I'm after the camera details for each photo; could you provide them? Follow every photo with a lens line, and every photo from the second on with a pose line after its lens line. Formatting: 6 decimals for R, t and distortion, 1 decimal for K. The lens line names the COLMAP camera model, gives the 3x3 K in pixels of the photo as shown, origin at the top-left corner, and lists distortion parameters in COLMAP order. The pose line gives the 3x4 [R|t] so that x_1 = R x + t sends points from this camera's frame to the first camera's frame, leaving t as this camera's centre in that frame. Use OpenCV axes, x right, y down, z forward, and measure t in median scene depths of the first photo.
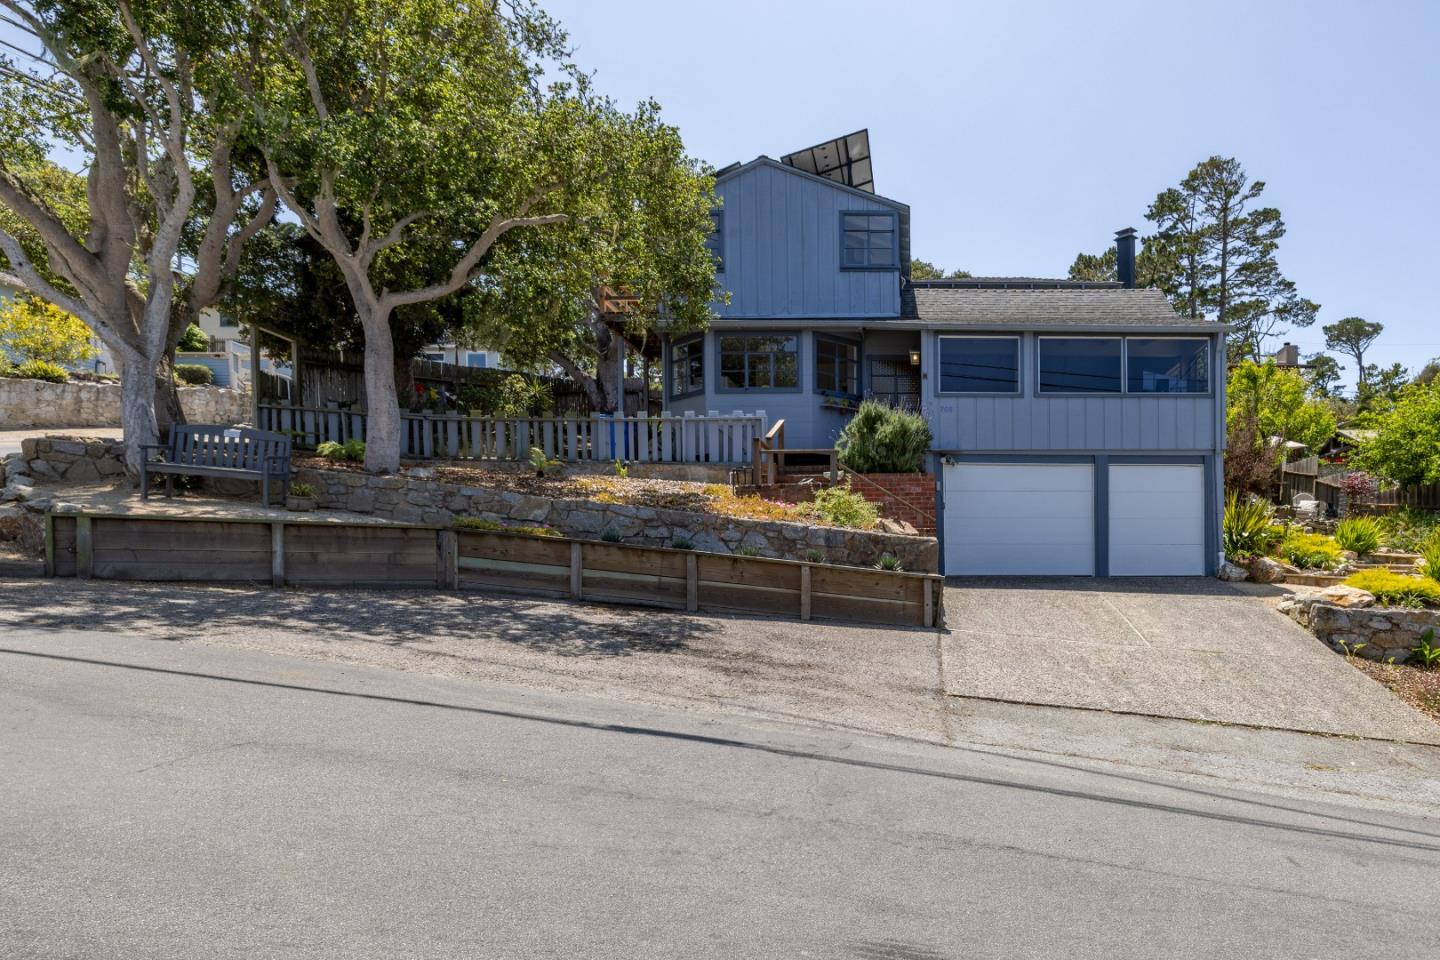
lens RADIAL K [[605.8, 0, 719.8], [0, 605.8, 478.4], [0, 0, 1]] dist [-0.001021, 0.000061]
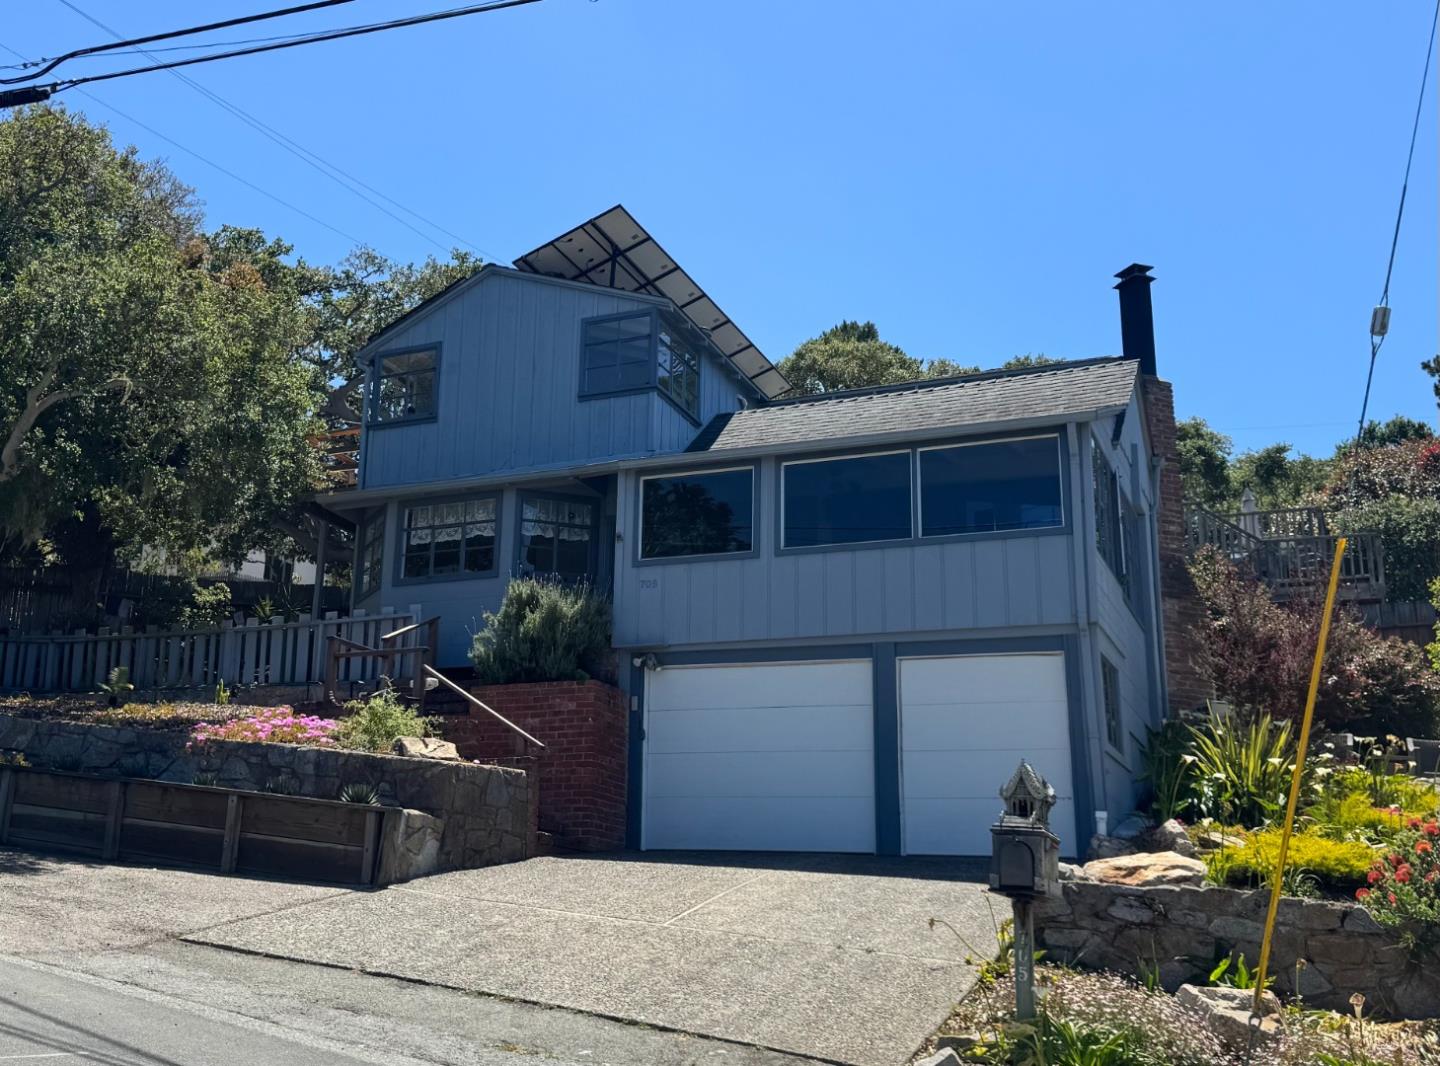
lens RADIAL K [[1130.0, 0, 724.5], [0, 1130.0, 536.5], [0, 0, 1]] dist [0.057481, -0.013103]
pose [[0.937997, -0.080433, -0.337183, 0.899859], [-0.000196, 0.972585, -0.232549, 0.123404], [0.346643, 0.218197, 0.912266, -0.093556]]
